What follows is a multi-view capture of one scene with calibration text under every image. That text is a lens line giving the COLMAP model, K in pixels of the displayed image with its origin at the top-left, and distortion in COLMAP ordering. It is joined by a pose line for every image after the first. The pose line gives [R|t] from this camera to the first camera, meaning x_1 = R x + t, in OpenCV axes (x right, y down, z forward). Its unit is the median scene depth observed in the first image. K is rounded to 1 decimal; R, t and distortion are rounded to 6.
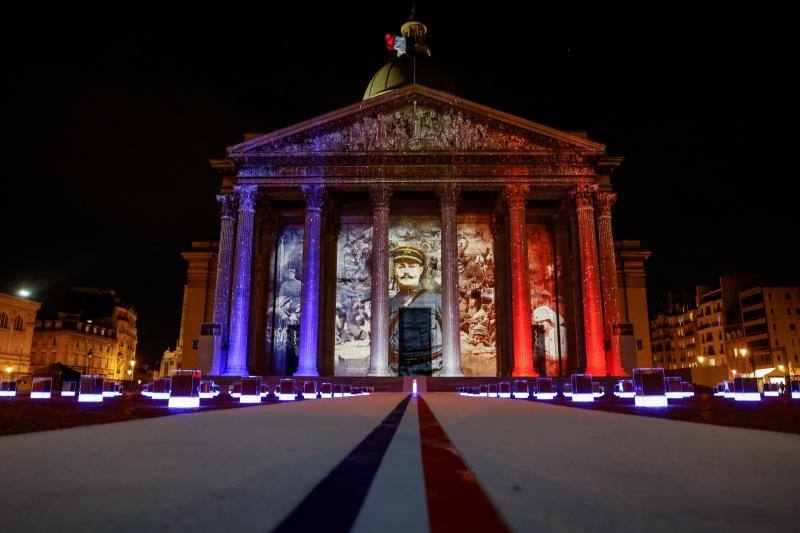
lens RADIAL K [[611.7, 0, 400.0], [0, 611.7, 266.5], [0, 0, 1]] dist [-0.032598, 0.005650]
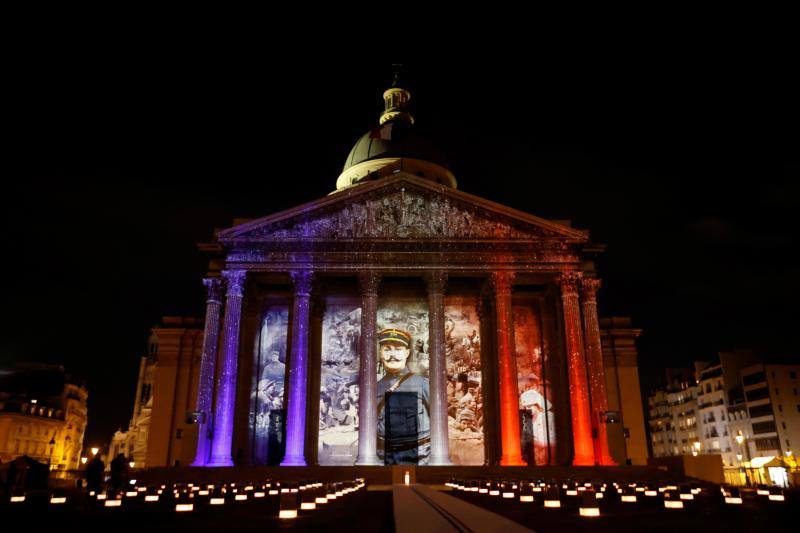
lens RADIAL K [[682.0, 0, 400.0], [0, 682.0, 266.5], [0, 0, 1]] dist [0.038894, 0.016453]
pose [[0.999248, 0.006934, 0.038145, -0.020944], [-0.003479, 0.995946, -0.089887, -0.034596], [-0.038613, 0.089687, 0.995221, -0.113749]]
